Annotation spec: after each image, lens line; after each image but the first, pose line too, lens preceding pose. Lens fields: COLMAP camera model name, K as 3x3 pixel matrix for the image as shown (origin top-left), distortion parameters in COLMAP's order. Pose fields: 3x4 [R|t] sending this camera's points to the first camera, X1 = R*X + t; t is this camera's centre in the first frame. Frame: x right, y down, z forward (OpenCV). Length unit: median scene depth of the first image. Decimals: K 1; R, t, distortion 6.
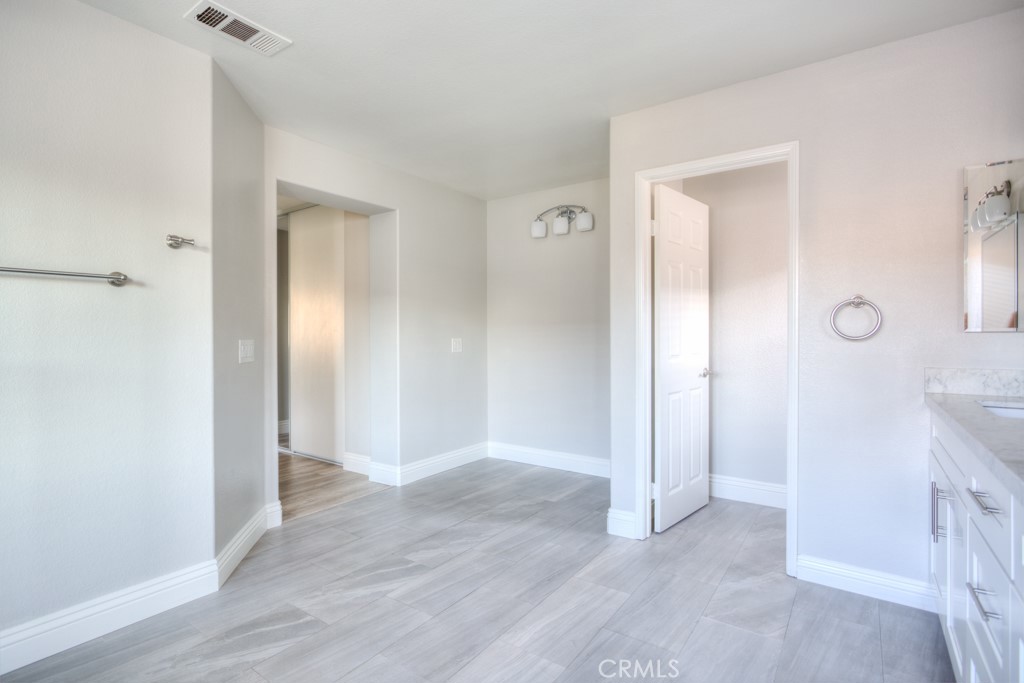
lens RADIAL K [[499.0, 0, 505.3], [0, 499.0, 338.4], [0, 0, 1]] dist [-0.014164, 0.002527]
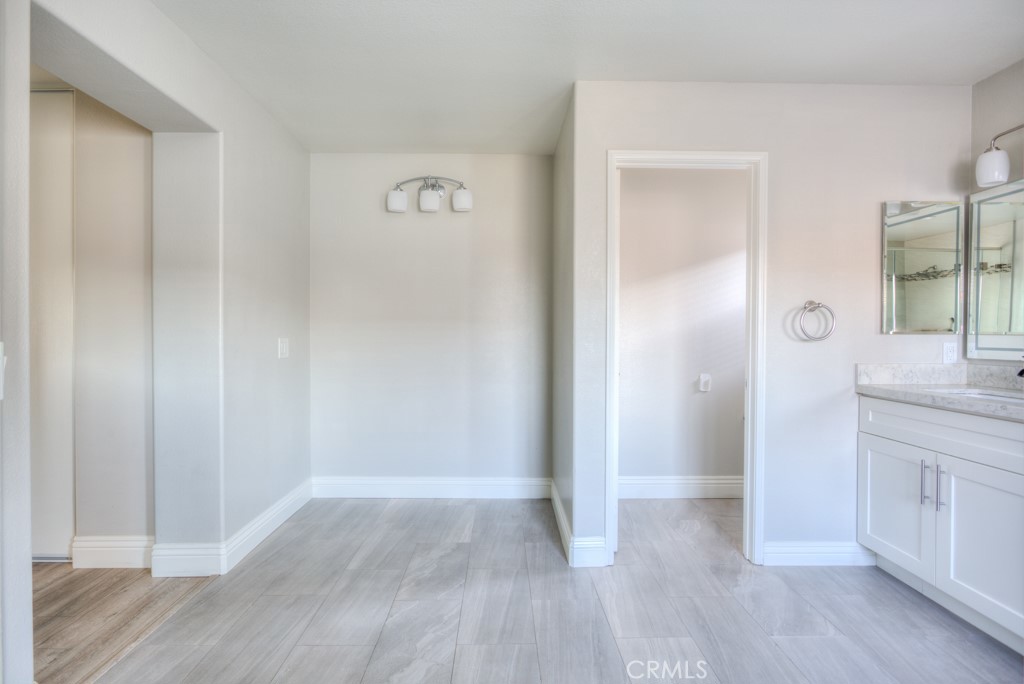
lens RADIAL K [[499.0, 0, 512.4], [0, 499.0, 340.6], [0, 0, 1]] dist [-0.014164, 0.002527]
pose [[0.806053, -0.000175, 0.591844, -0.430659], [-0.002031, 0.999993, 0.003063, 0.000940], [-0.591840, -0.003671, 0.806047, 0.423726]]
